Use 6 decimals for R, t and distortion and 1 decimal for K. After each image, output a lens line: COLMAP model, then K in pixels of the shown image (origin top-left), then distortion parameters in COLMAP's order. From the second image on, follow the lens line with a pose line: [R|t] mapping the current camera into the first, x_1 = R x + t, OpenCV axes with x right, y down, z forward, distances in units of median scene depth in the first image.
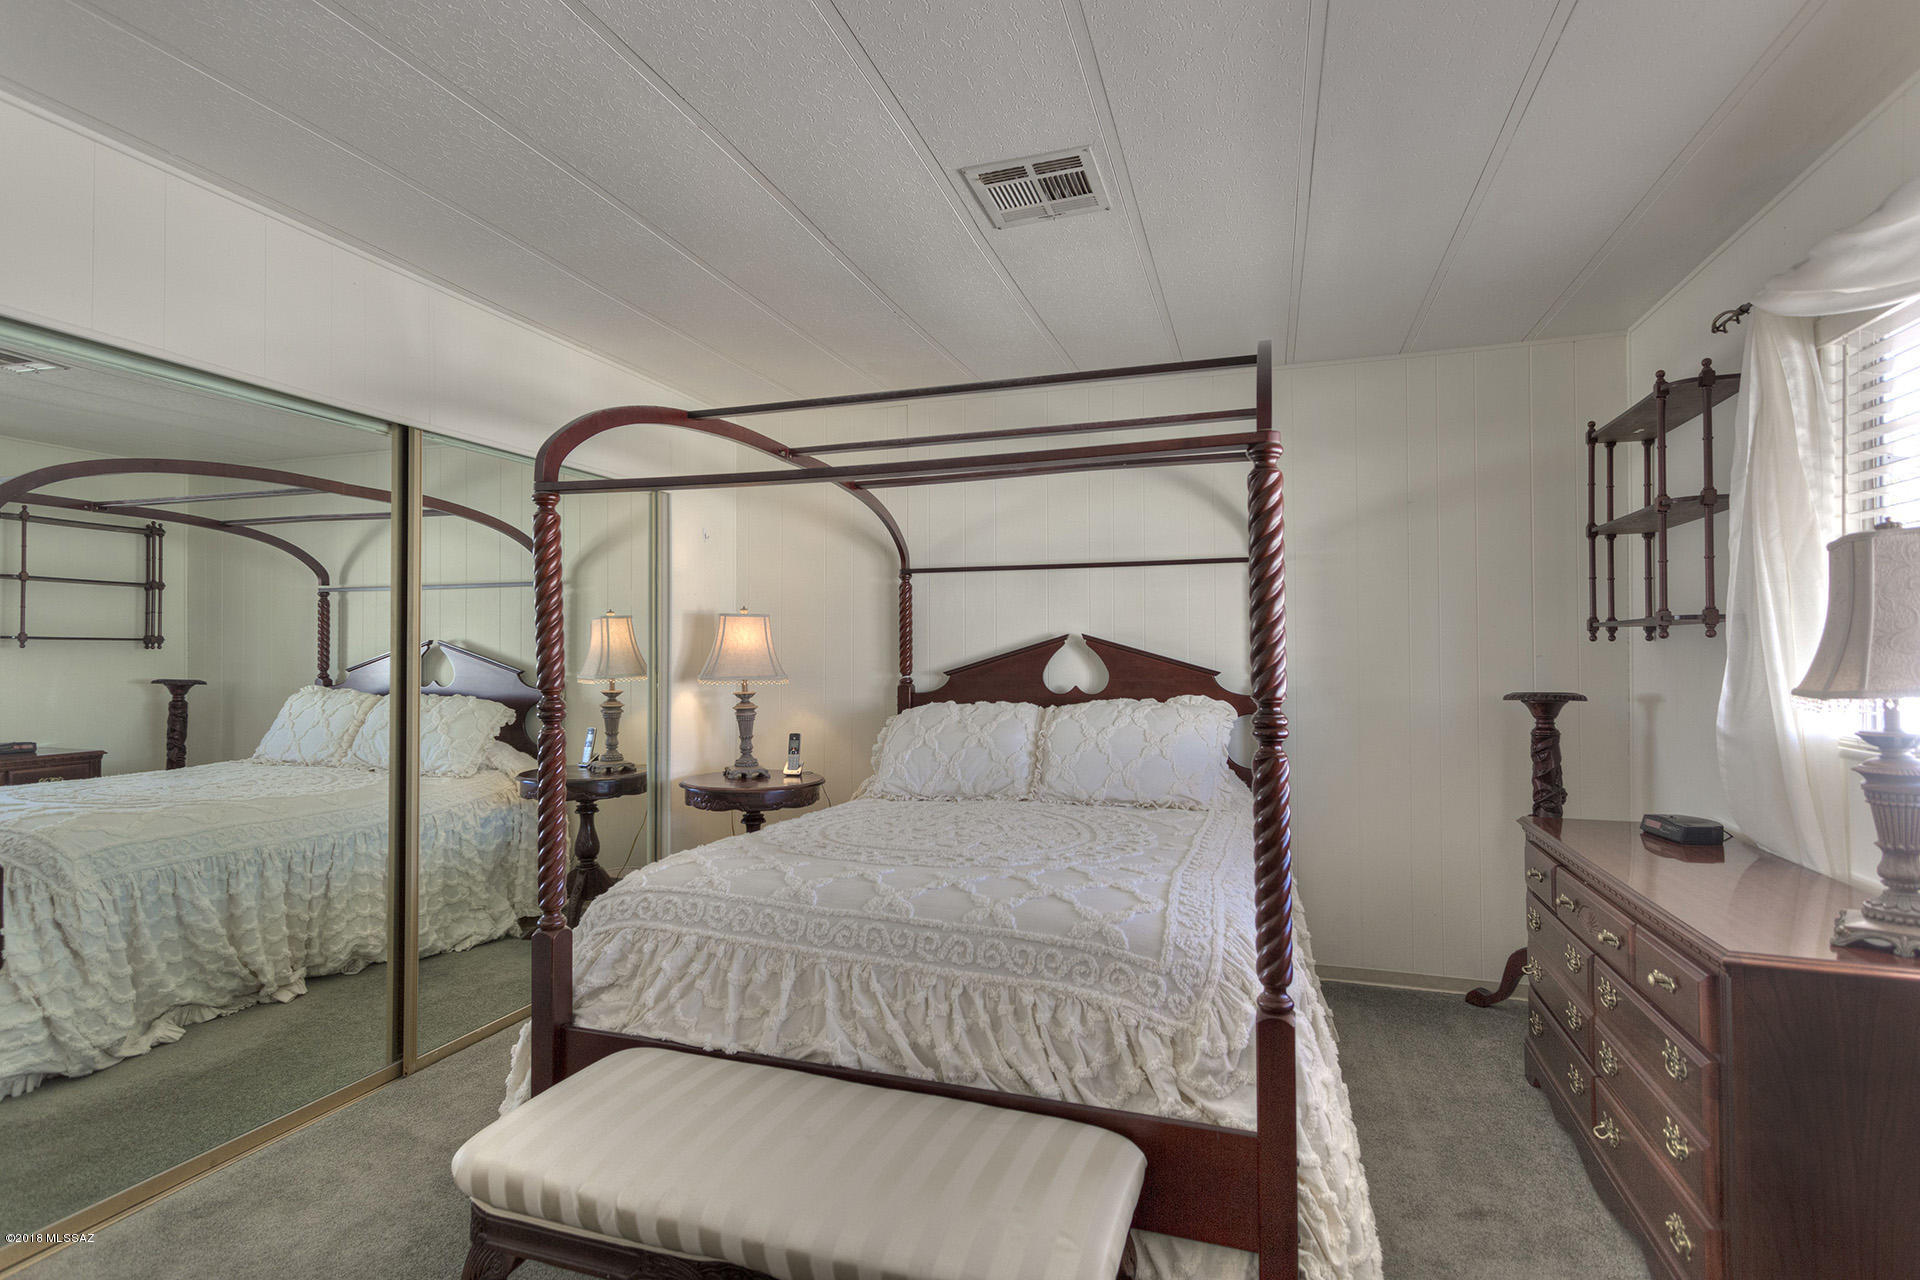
lens RADIAL K [[932.4, 0, 961.5], [0, 932.4, 637.0], [0, 0, 1]] dist [0.002581, 0.002281]
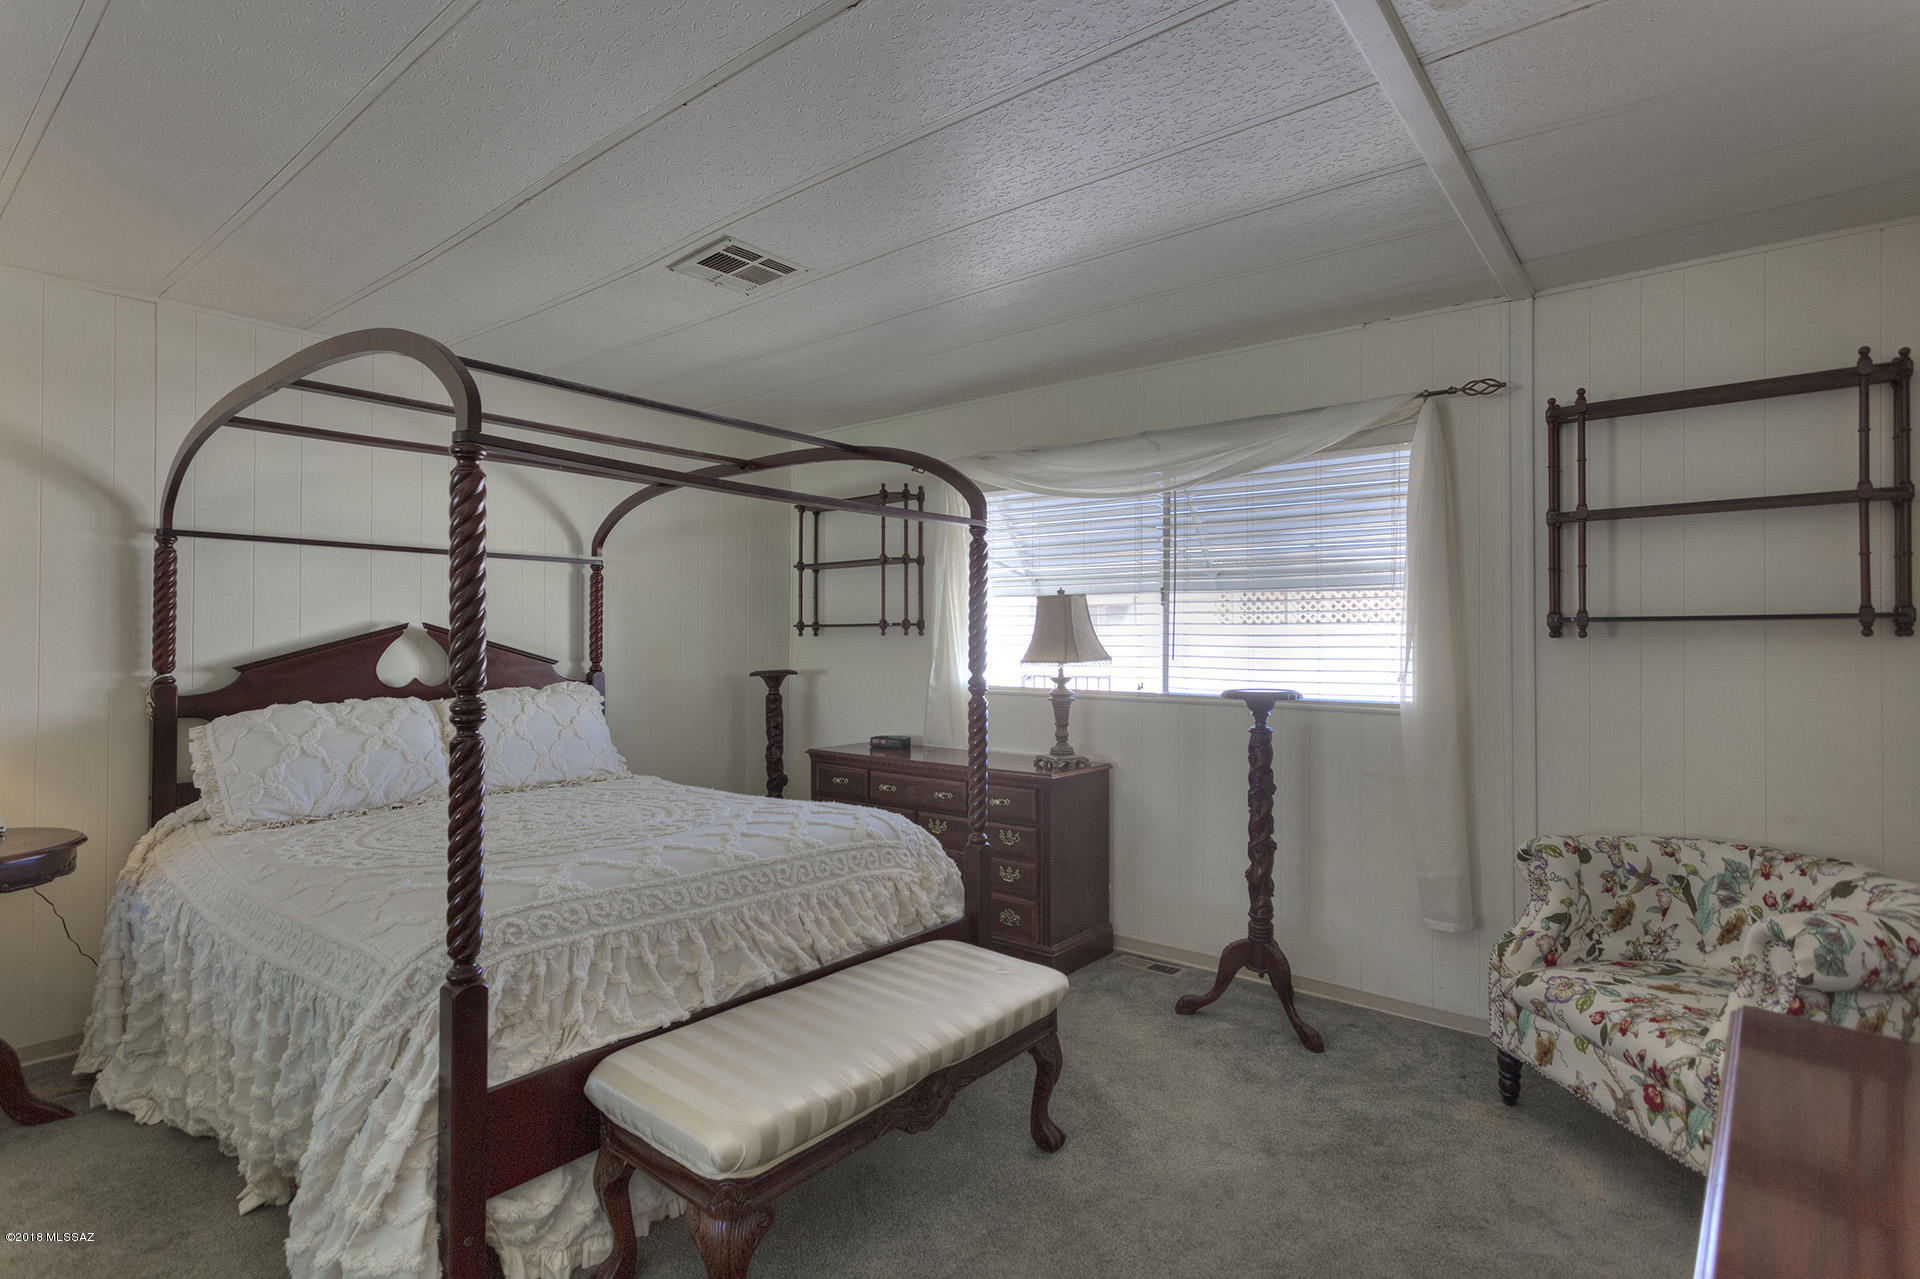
lens RADIAL K [[932.4, 0, 939.9], [0, 932.4, 634.7], [0, 0, 1]] dist [0.002581, 0.002281]
pose [[0.363209, 0.010521, 0.931648, -1.001890], [-0.017162, 0.999842, -0.004601, 0.006852], [-0.931550, -0.014318, 0.363332, 0.308589]]
